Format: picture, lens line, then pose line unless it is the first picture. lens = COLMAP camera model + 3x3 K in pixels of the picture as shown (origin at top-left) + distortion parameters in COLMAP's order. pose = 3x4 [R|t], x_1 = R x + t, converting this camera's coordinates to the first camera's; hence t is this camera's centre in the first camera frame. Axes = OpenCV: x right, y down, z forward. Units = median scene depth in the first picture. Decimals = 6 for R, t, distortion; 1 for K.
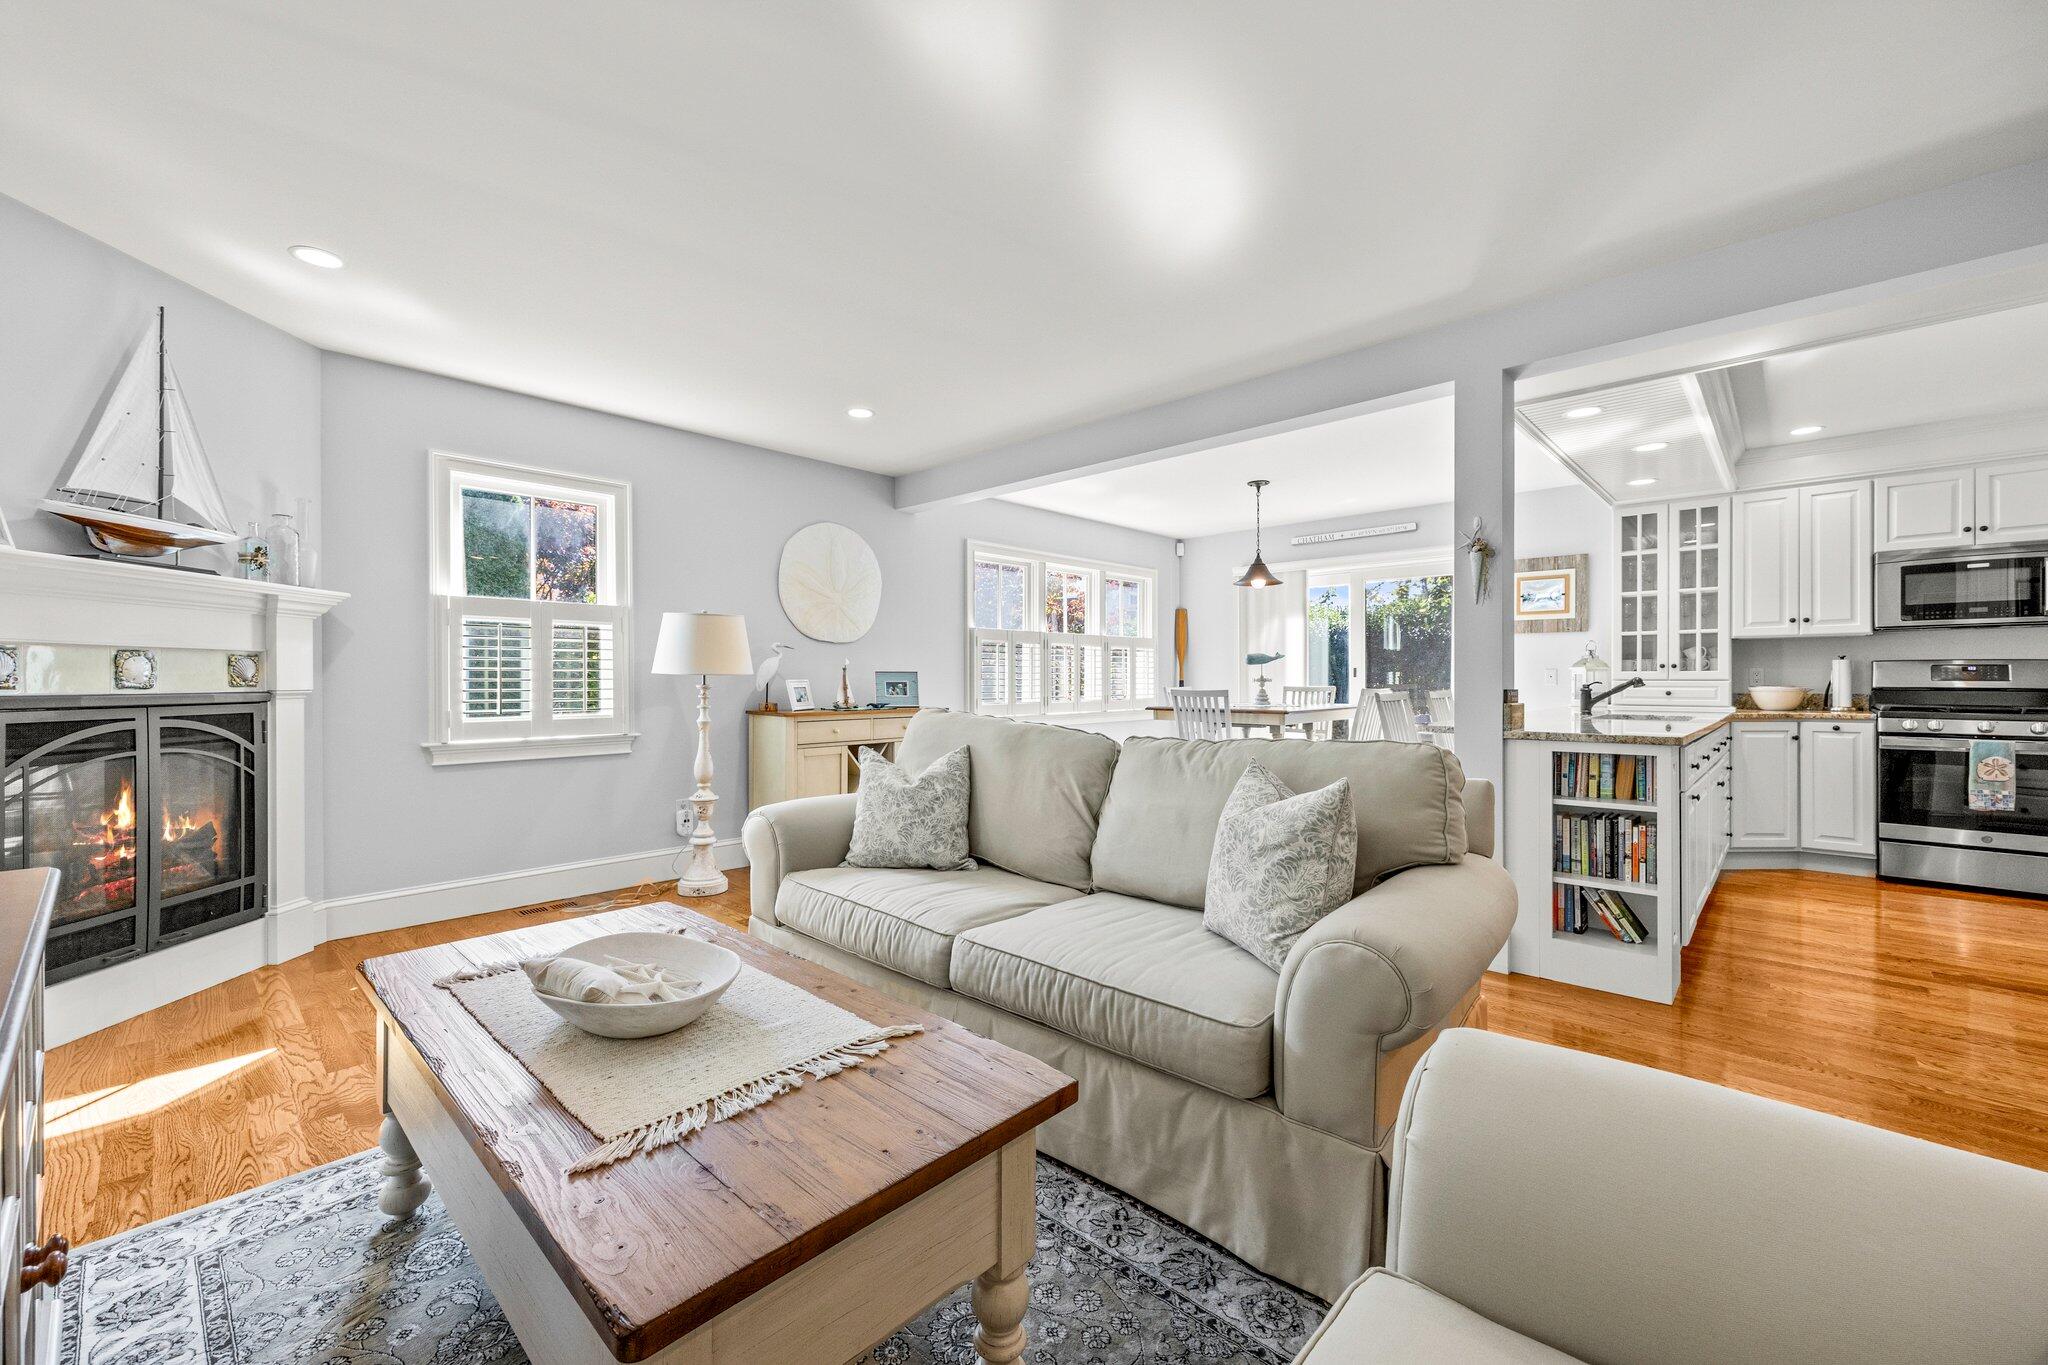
lens RADIAL K [[832.3, 0, 1007.8], [0, 832.3, 682.9], [0, 0, 1]] dist [0.000671, 0.000112]
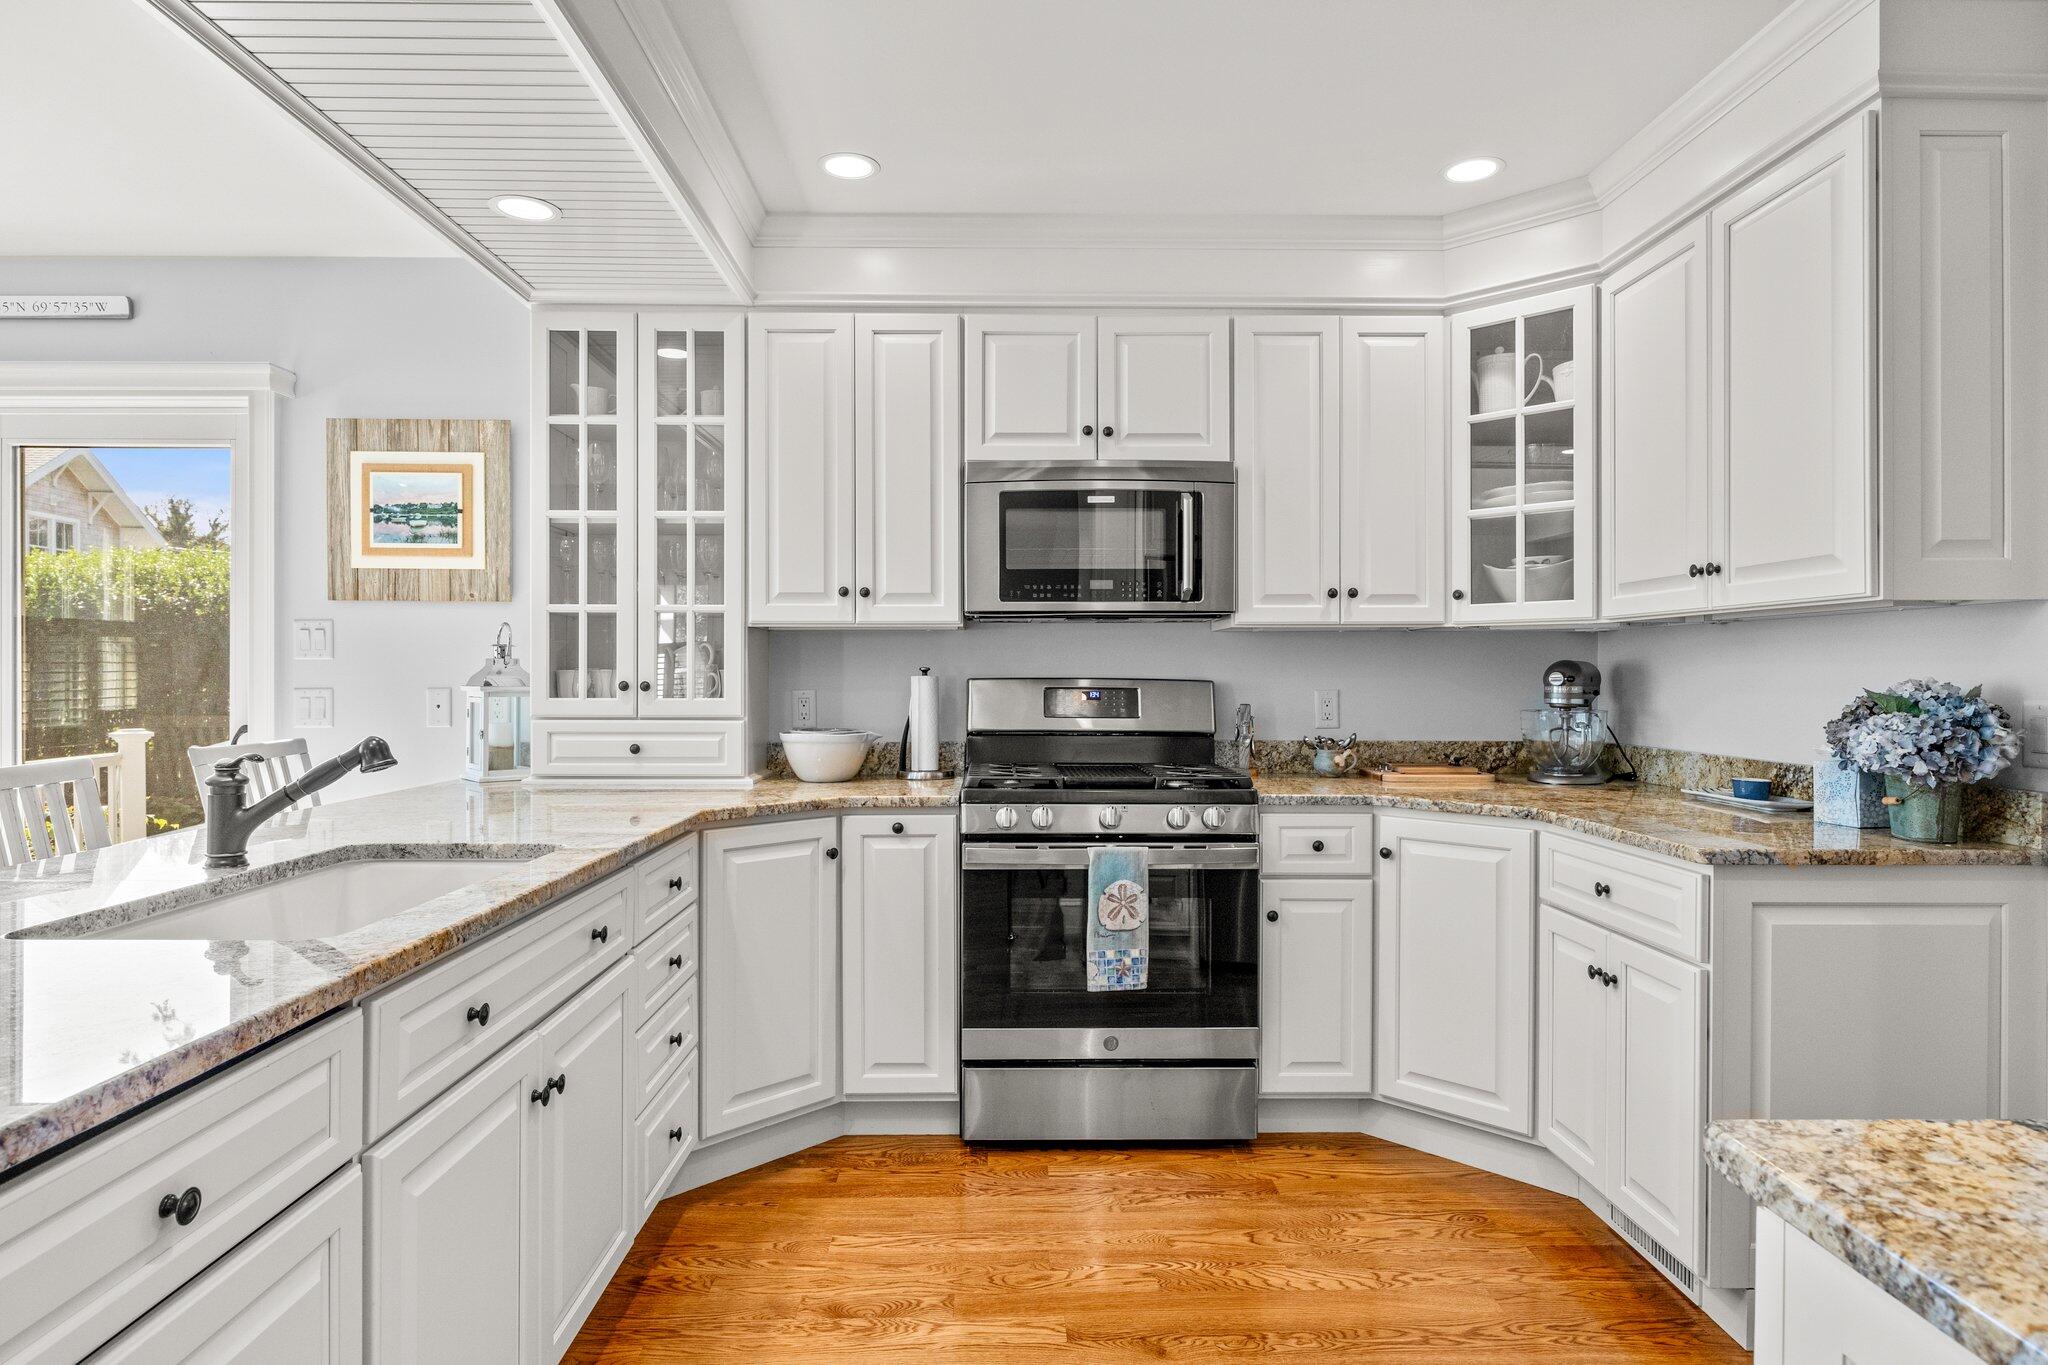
lens RADIAL K [[1256.0, 0, 1011.5], [0, 1256.0, 680.6], [0, 0, 1]] dist [-0.004702, 0.002452]
pose [[0.713589, -0.000447, 0.700565, 0.546612], [0.001525, 0.999998, -0.000915, -0.025805], [-0.700563, 0.001722, 0.713588, 0.455728]]
